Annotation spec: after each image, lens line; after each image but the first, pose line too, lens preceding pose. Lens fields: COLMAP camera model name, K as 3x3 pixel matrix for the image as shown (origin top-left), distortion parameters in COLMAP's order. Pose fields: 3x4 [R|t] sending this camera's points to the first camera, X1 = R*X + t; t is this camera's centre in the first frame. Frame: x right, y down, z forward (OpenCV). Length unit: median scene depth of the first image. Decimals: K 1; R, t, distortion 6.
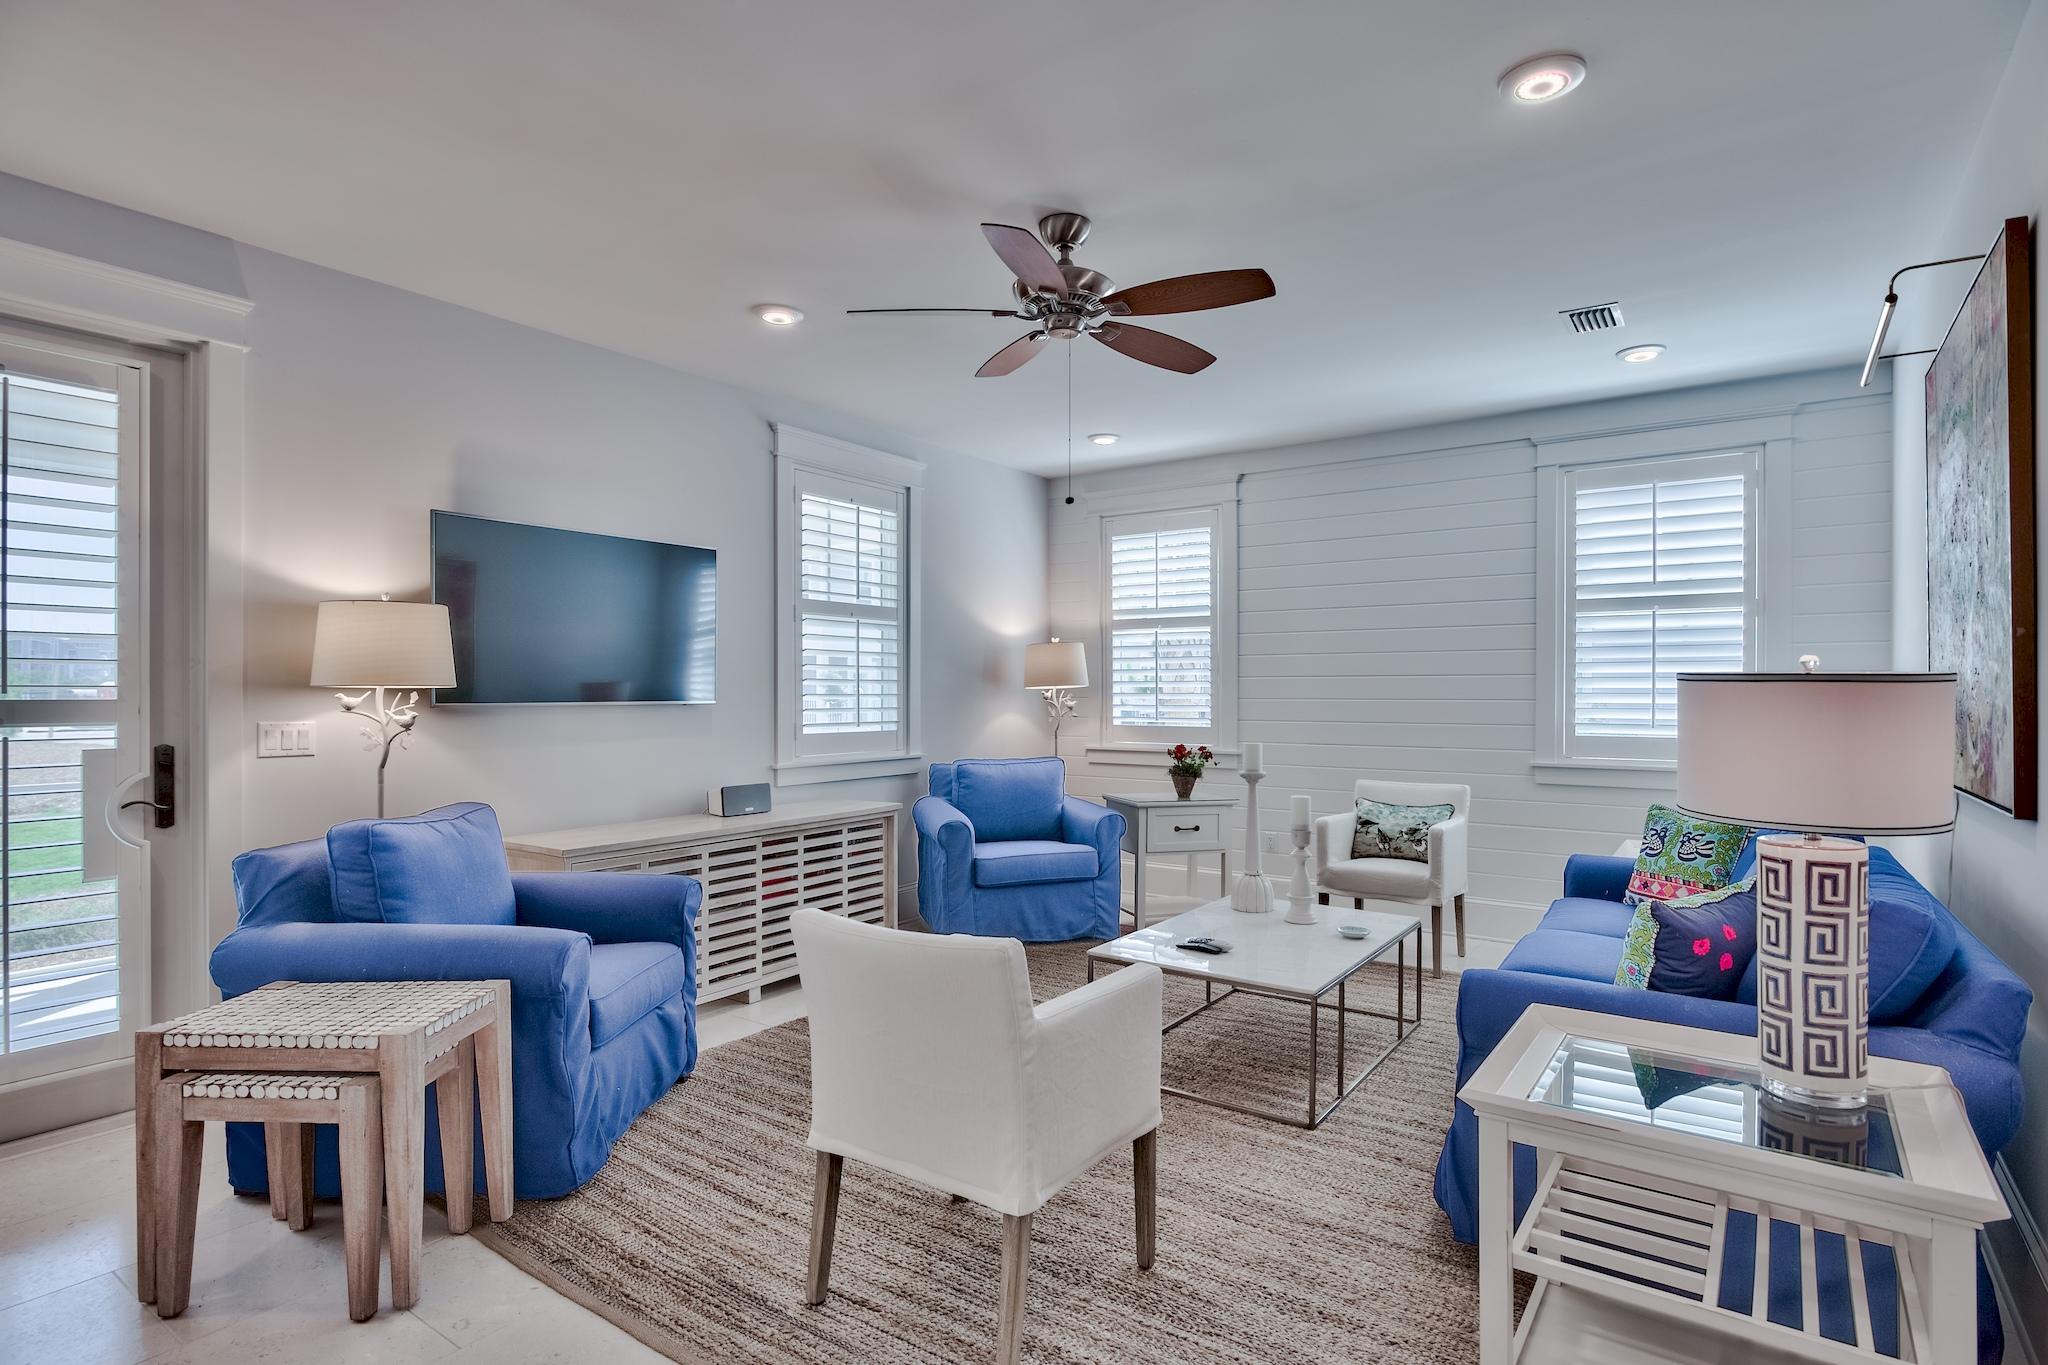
lens RADIAL K [[1015.1, 0, 1015.8], [0, 1015.1, 683.7], [0, 0, 1]] dist [-0.003314, -0.000457]
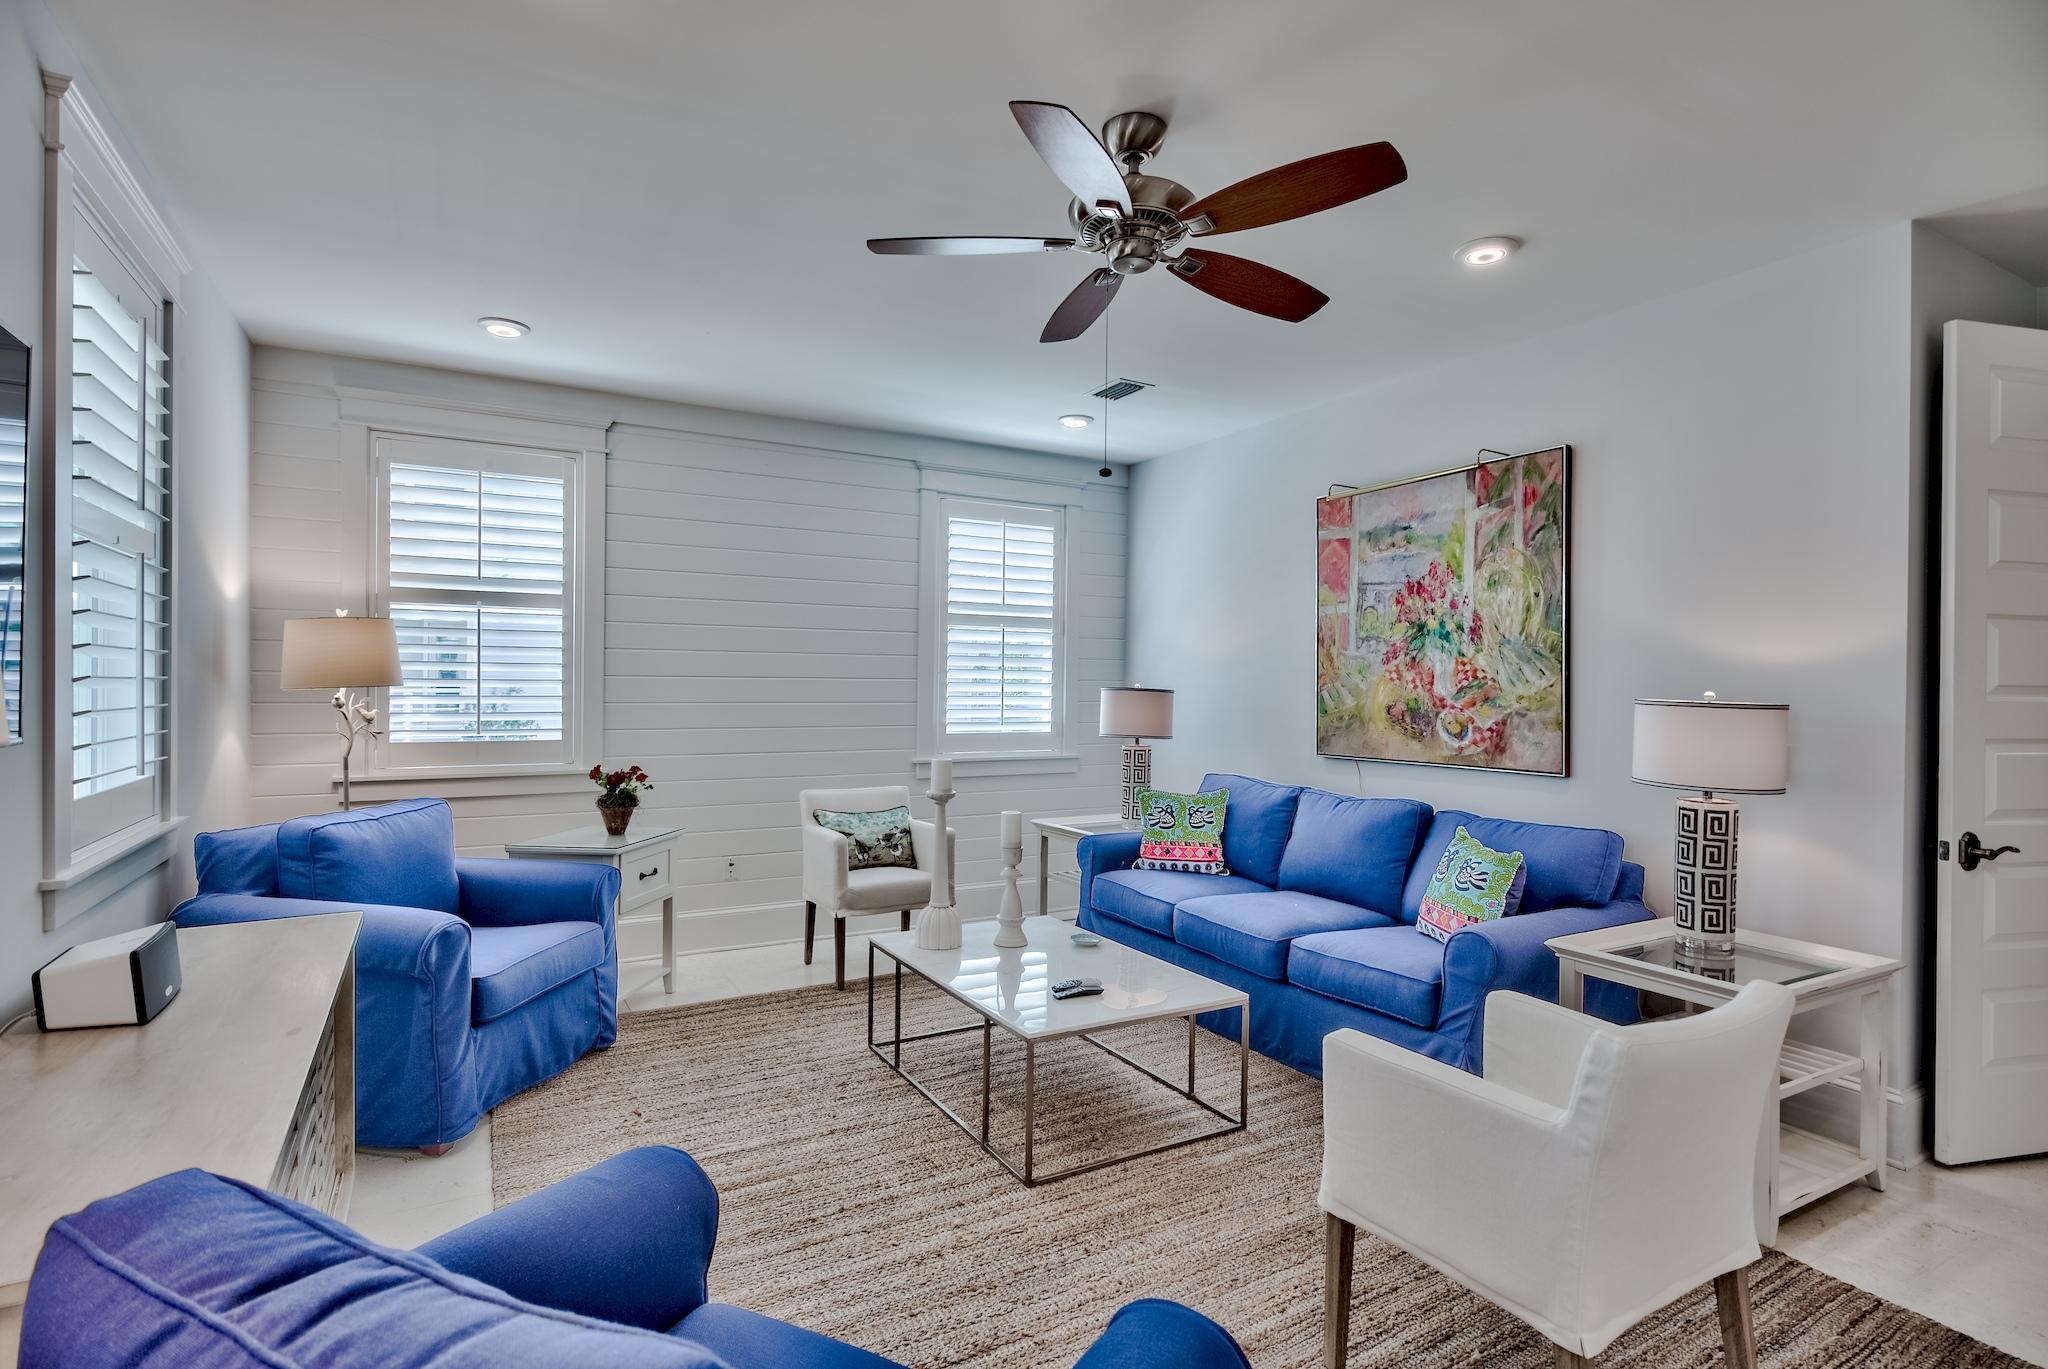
lens RADIAL K [[1015.1, 0, 1014.2], [0, 1015.1, 693.3], [0, 0, 1]] dist [-0.003314, -0.000457]
pose [[0.433425, -0.005326, 0.901174, -0.445421], [-0.015401, 0.999793, 0.013316, -0.010602], [-0.901058, -0.019650, 0.433253, 0.453242]]
